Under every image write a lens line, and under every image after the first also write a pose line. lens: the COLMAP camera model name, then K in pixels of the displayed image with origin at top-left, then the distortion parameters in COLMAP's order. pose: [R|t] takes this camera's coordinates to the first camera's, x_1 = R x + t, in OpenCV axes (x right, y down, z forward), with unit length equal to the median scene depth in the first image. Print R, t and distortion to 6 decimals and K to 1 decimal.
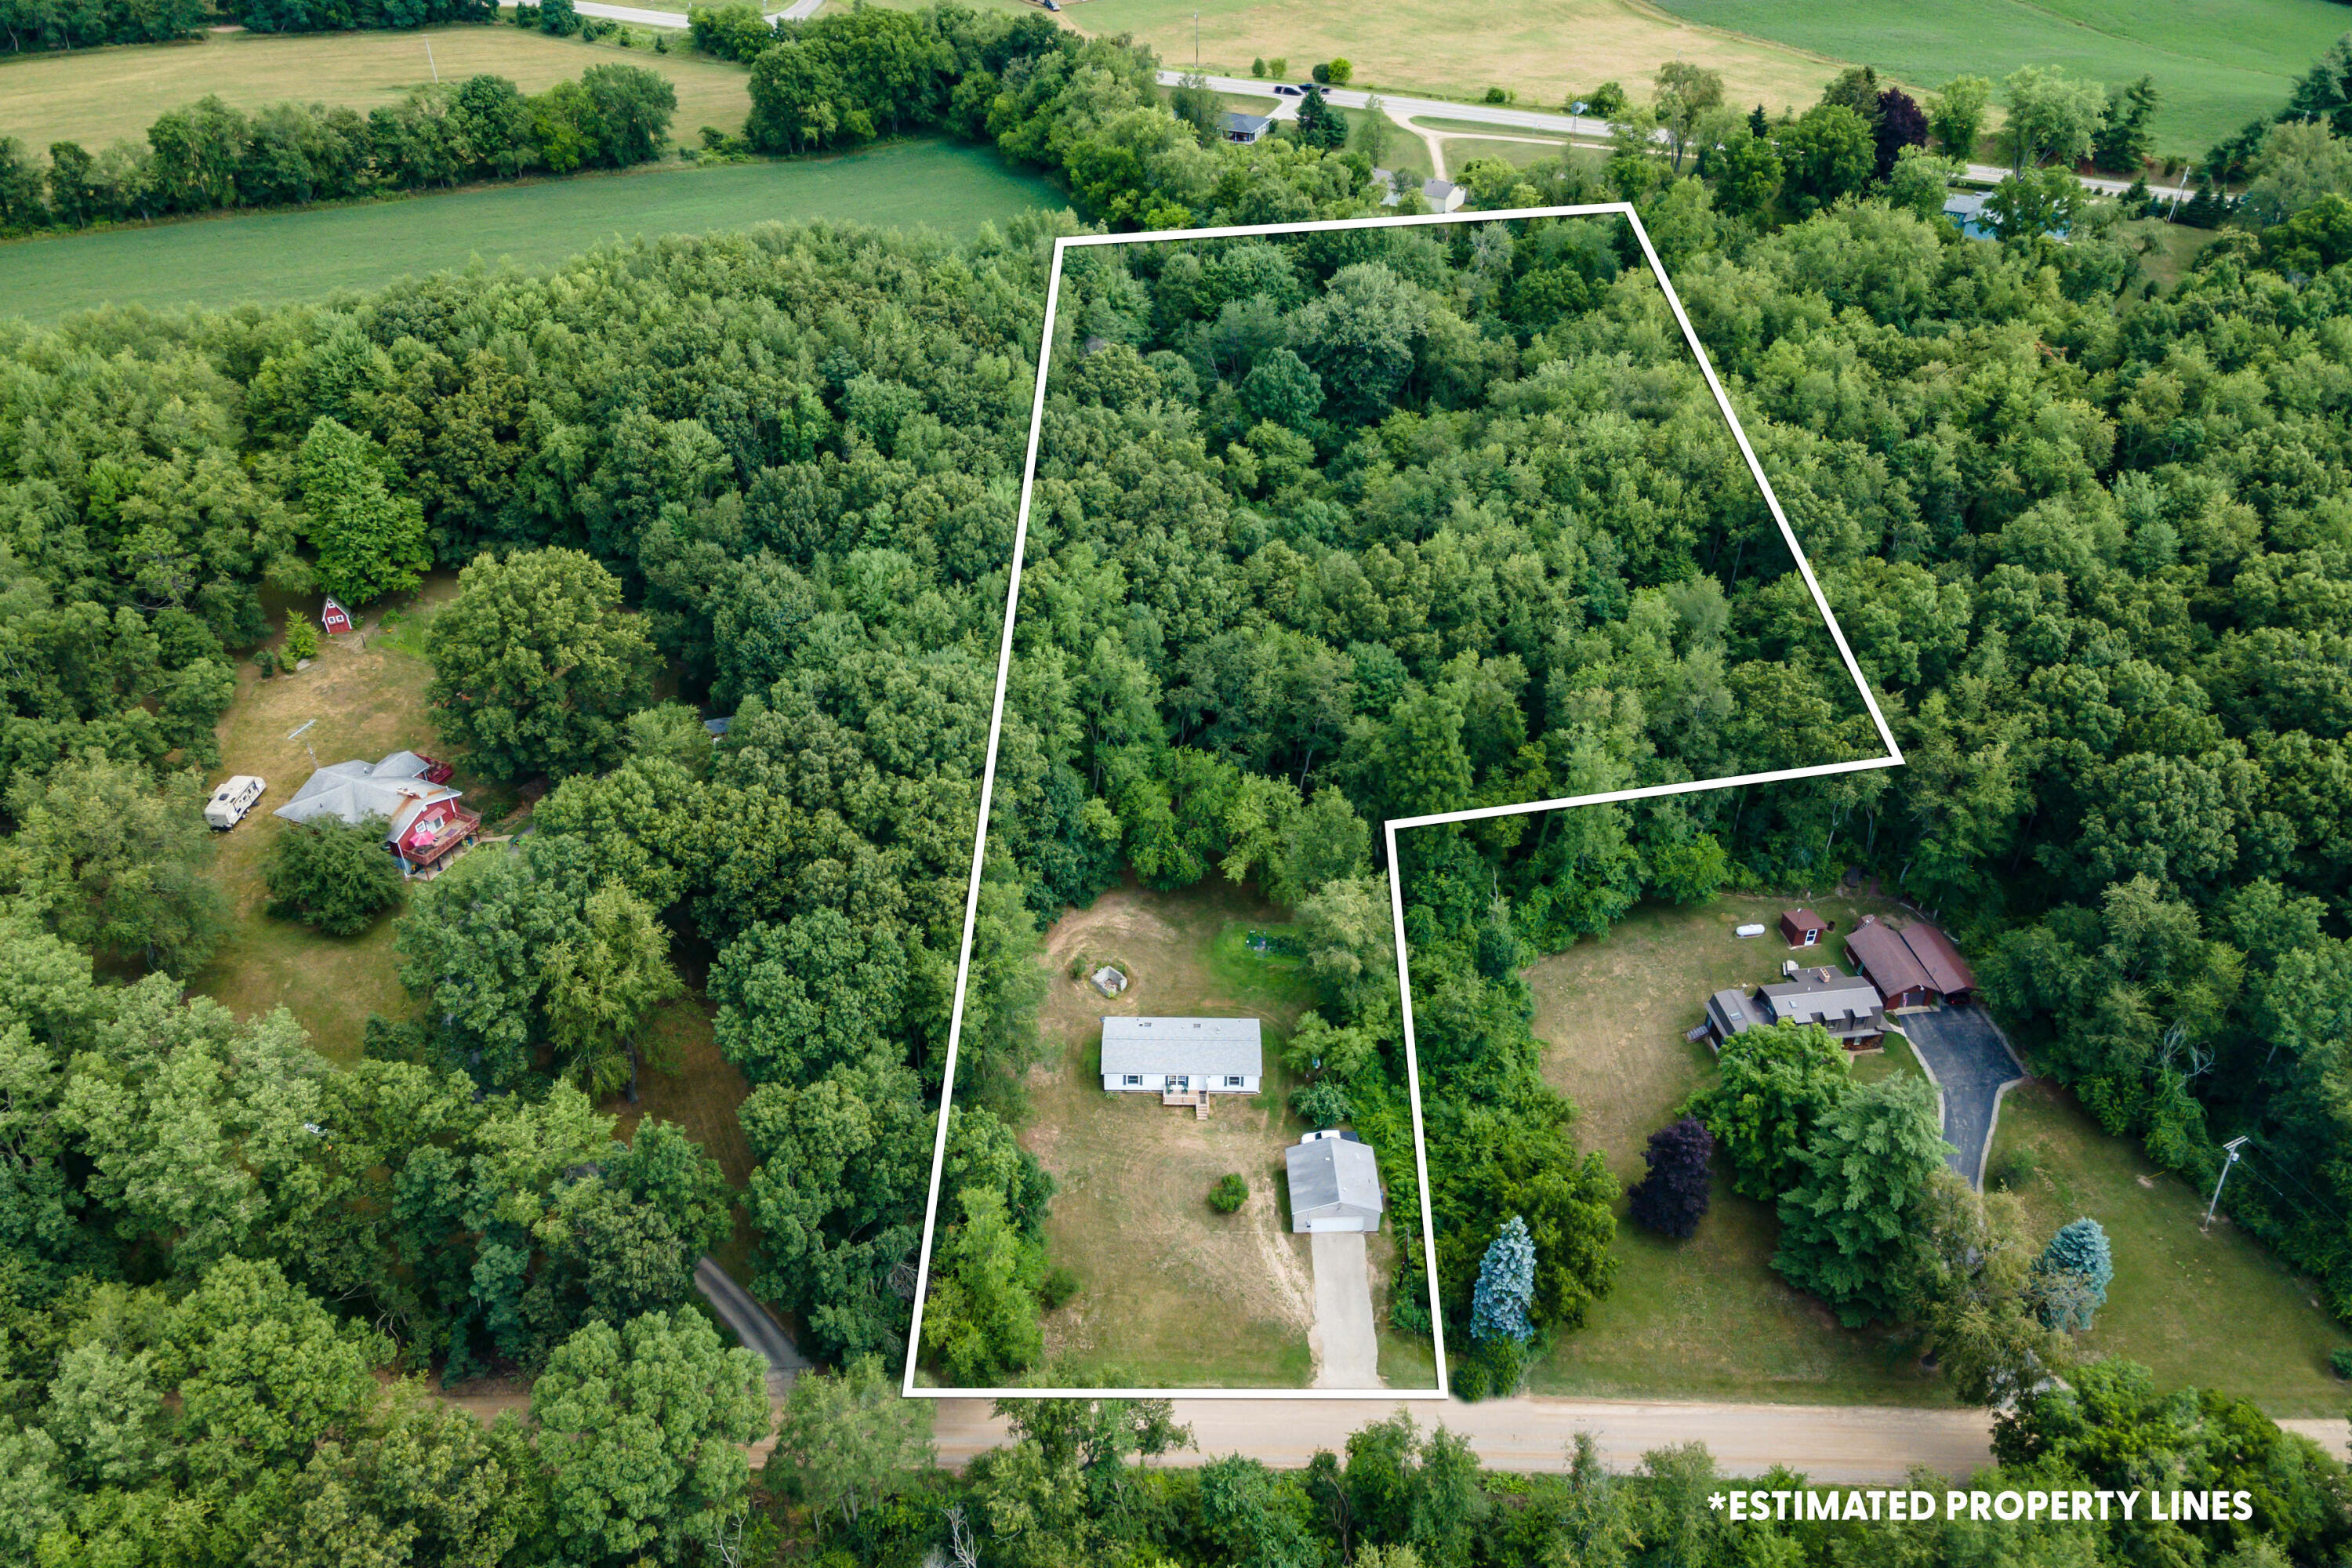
lens RADIAL K [[1729.2, 0, 1175.3], [0, 1729.2, 751.1], [0, 0, 1]] dist [0.011283, 0.066710]
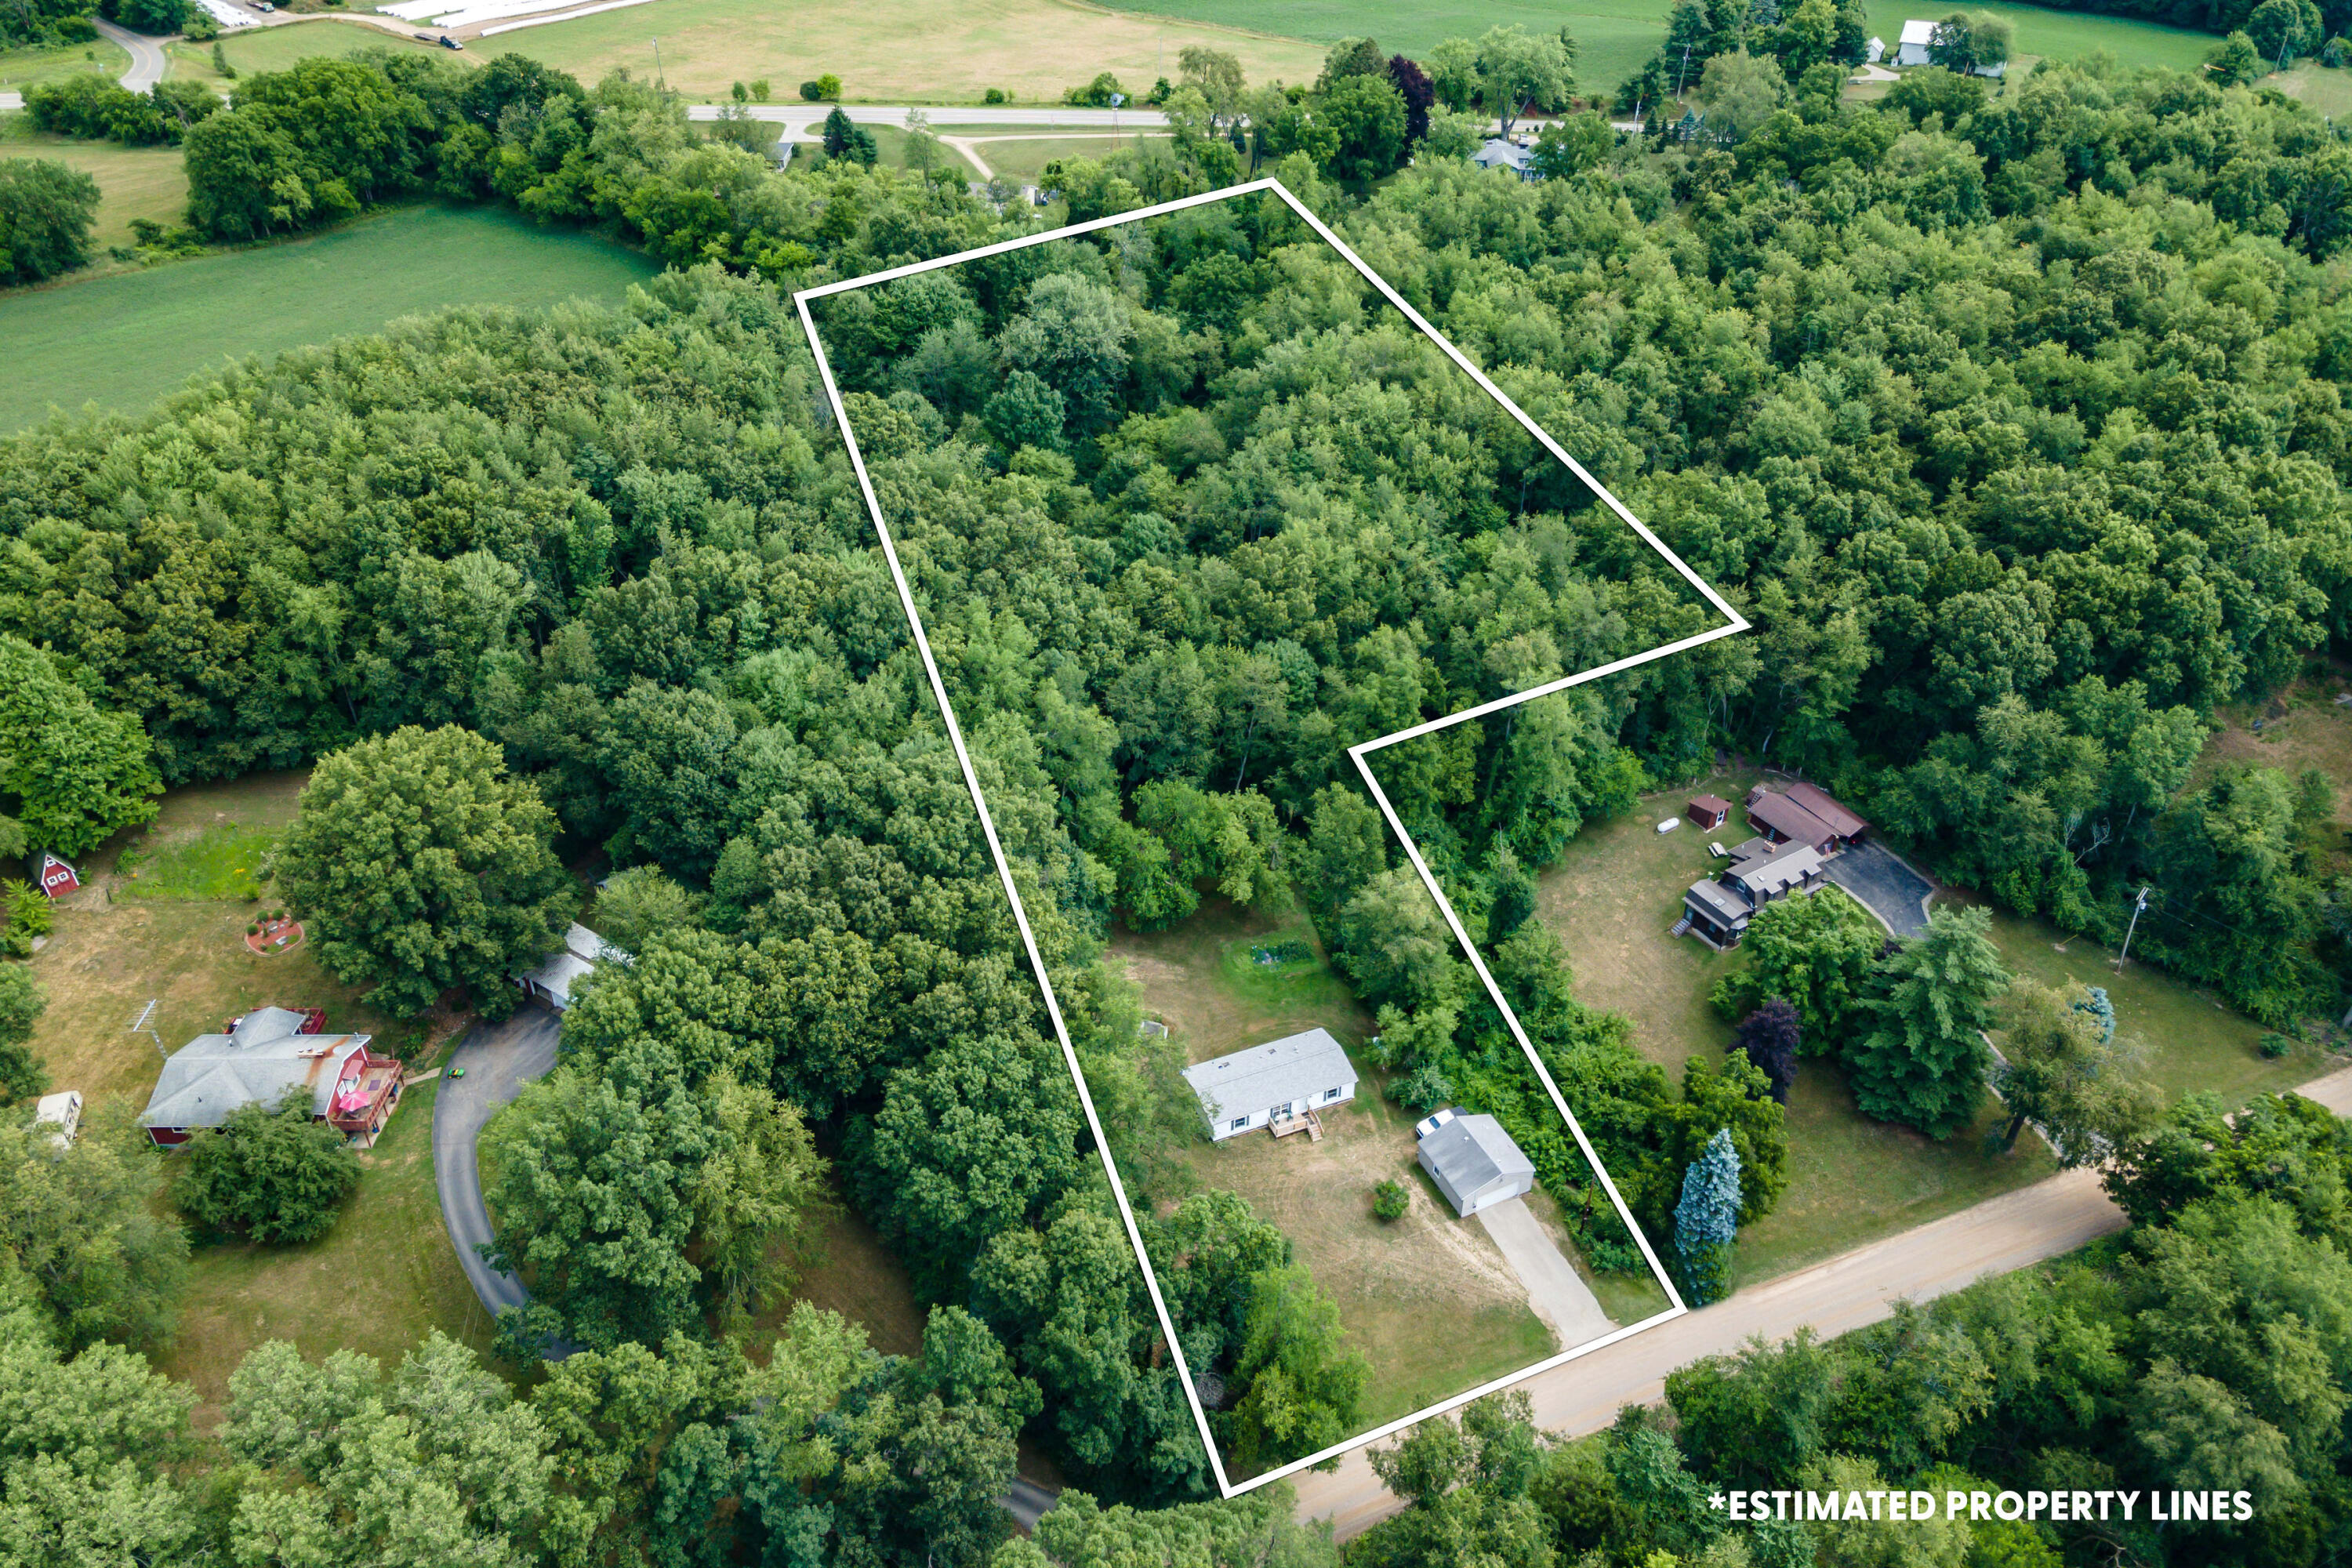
lens RADIAL K [[1729.2, 0, 1175.3], [0, 1729.2, 751.1], [0, 0, 1]] dist [0.011283, 0.066710]
pose [[0.916527, -0.226506, 0.329657, -0.280224], [0.226355, 0.973248, 0.039393, -0.051268], [-0.329760, 0.038514, 0.943279, 0.068848]]
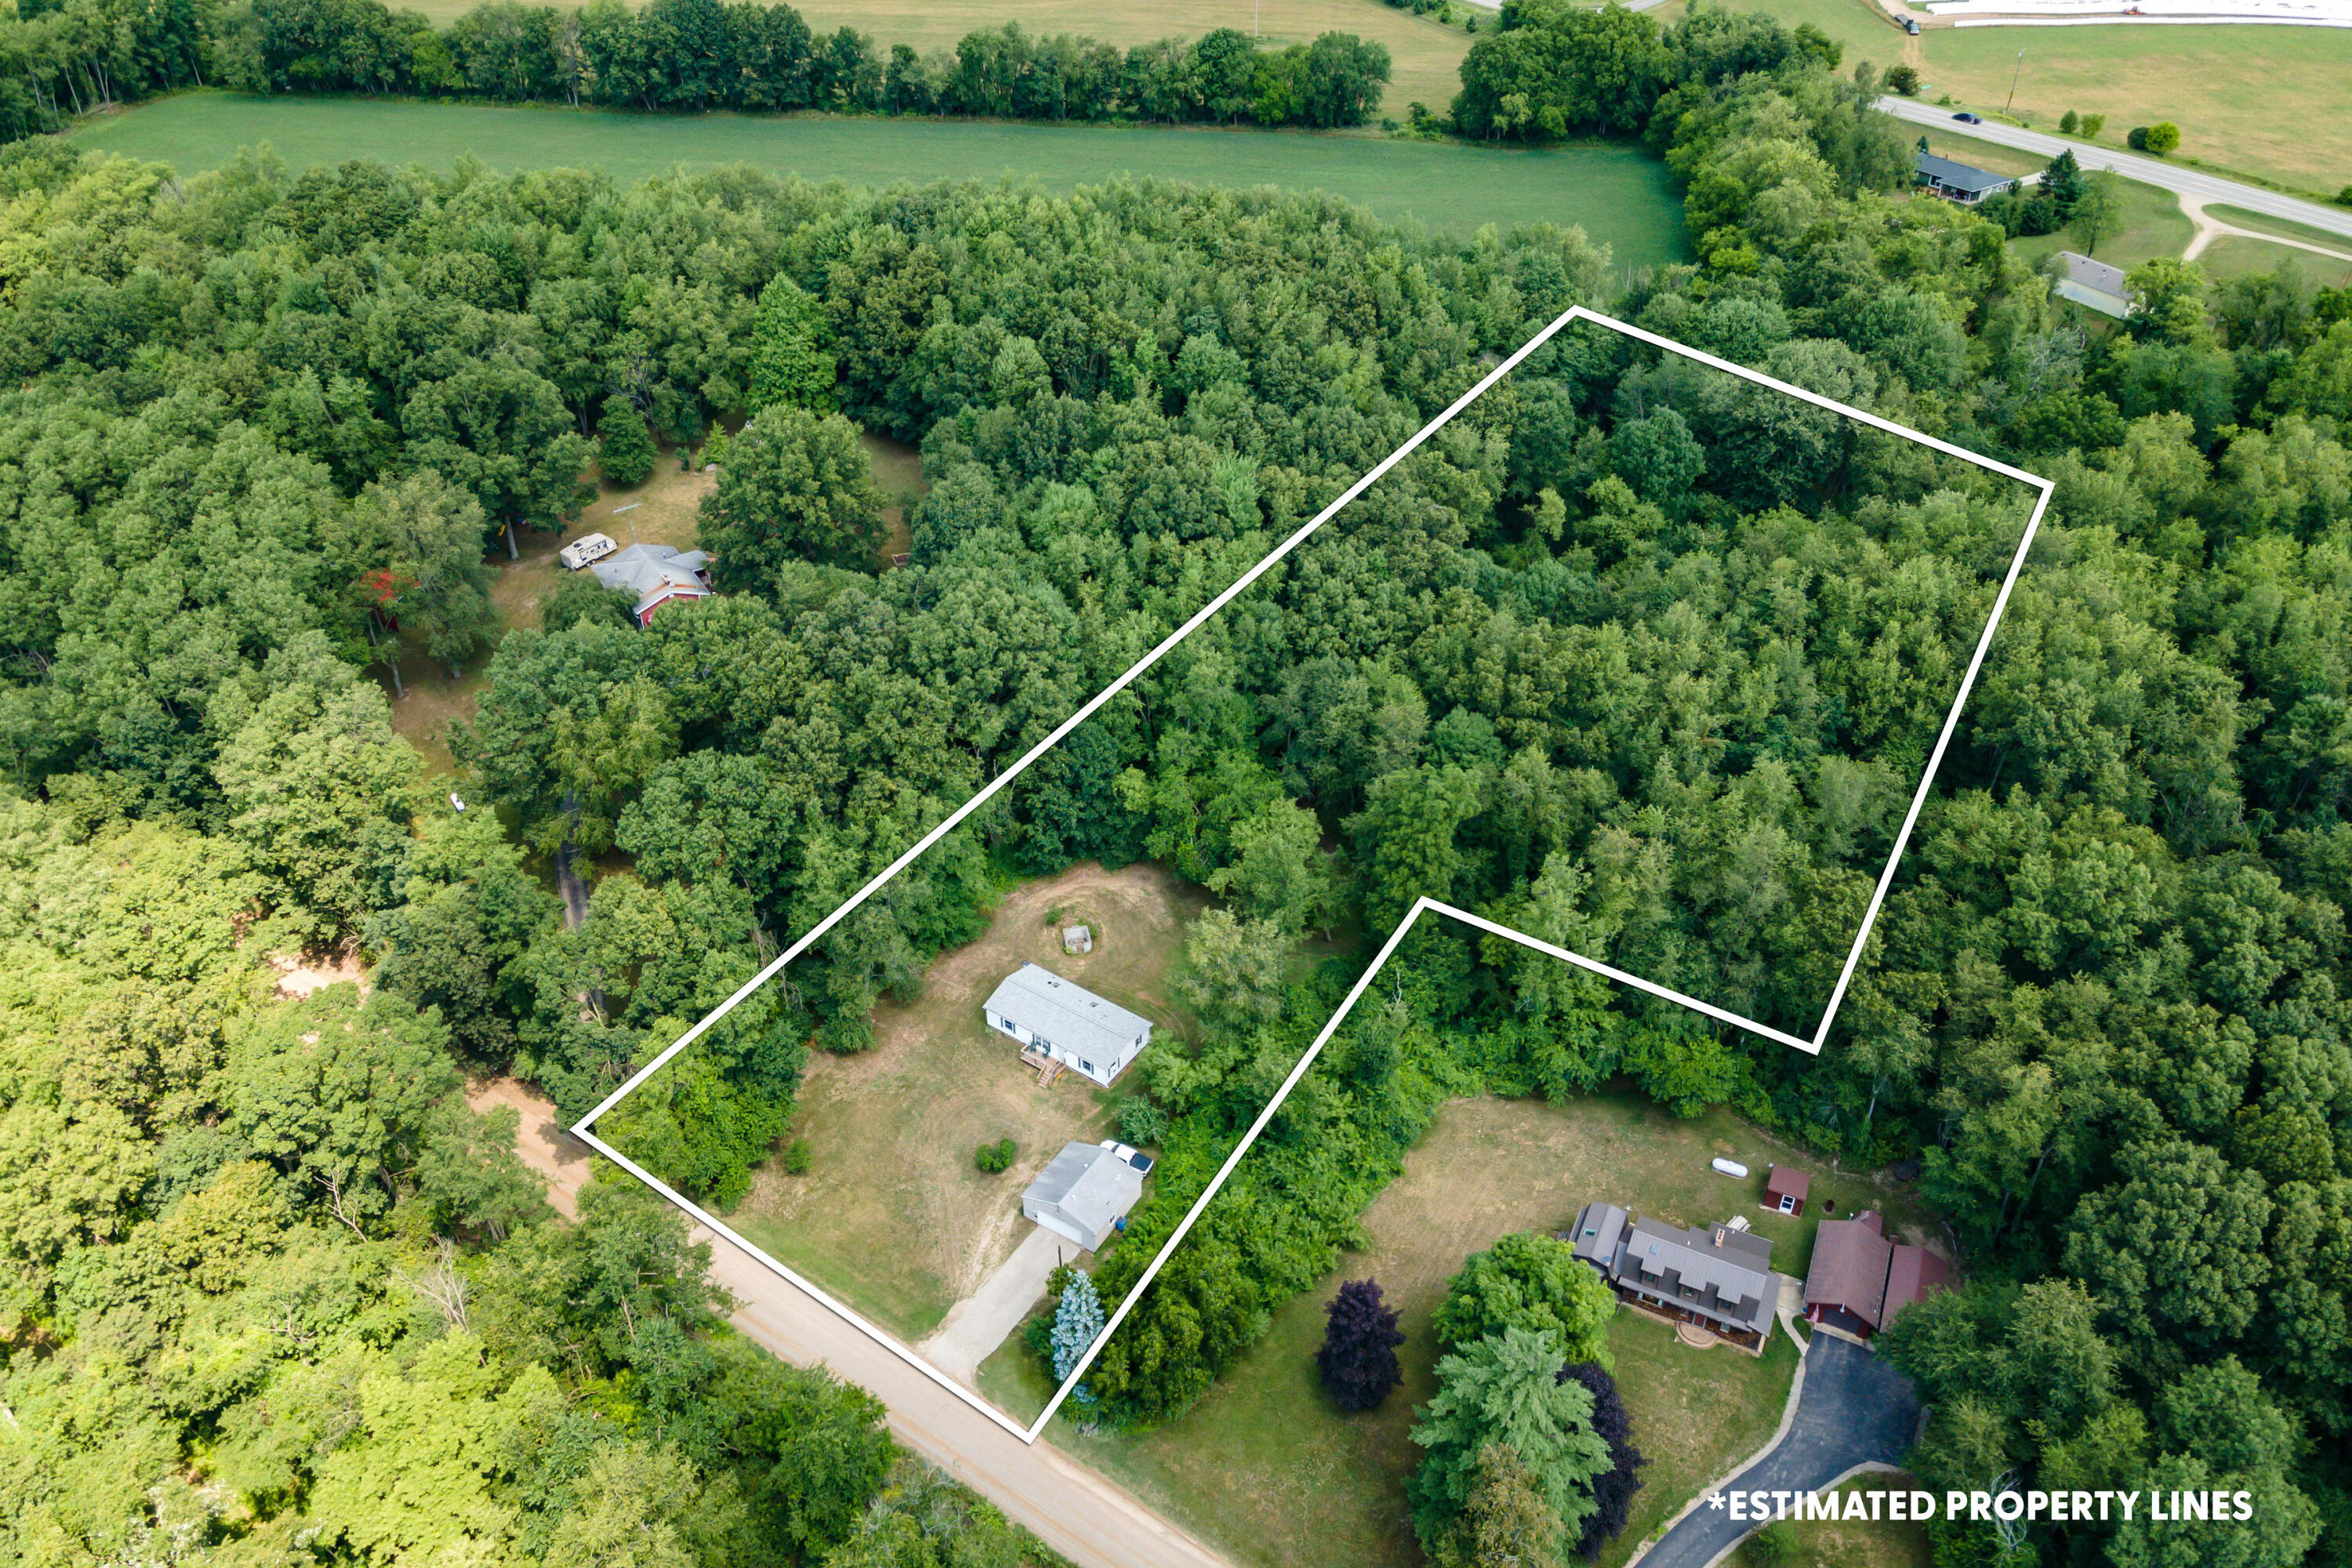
lens RADIAL K [[1729.2, 0, 1175.3], [0, 1729.2, 751.1], [0, 0, 1]] dist [0.011283, 0.066710]
pose [[0.824998, 0.316920, -0.467910, 0.410616], [-0.315638, 0.945184, 0.083664, -0.068755], [0.468776, 0.078668, 0.879807, 0.107627]]
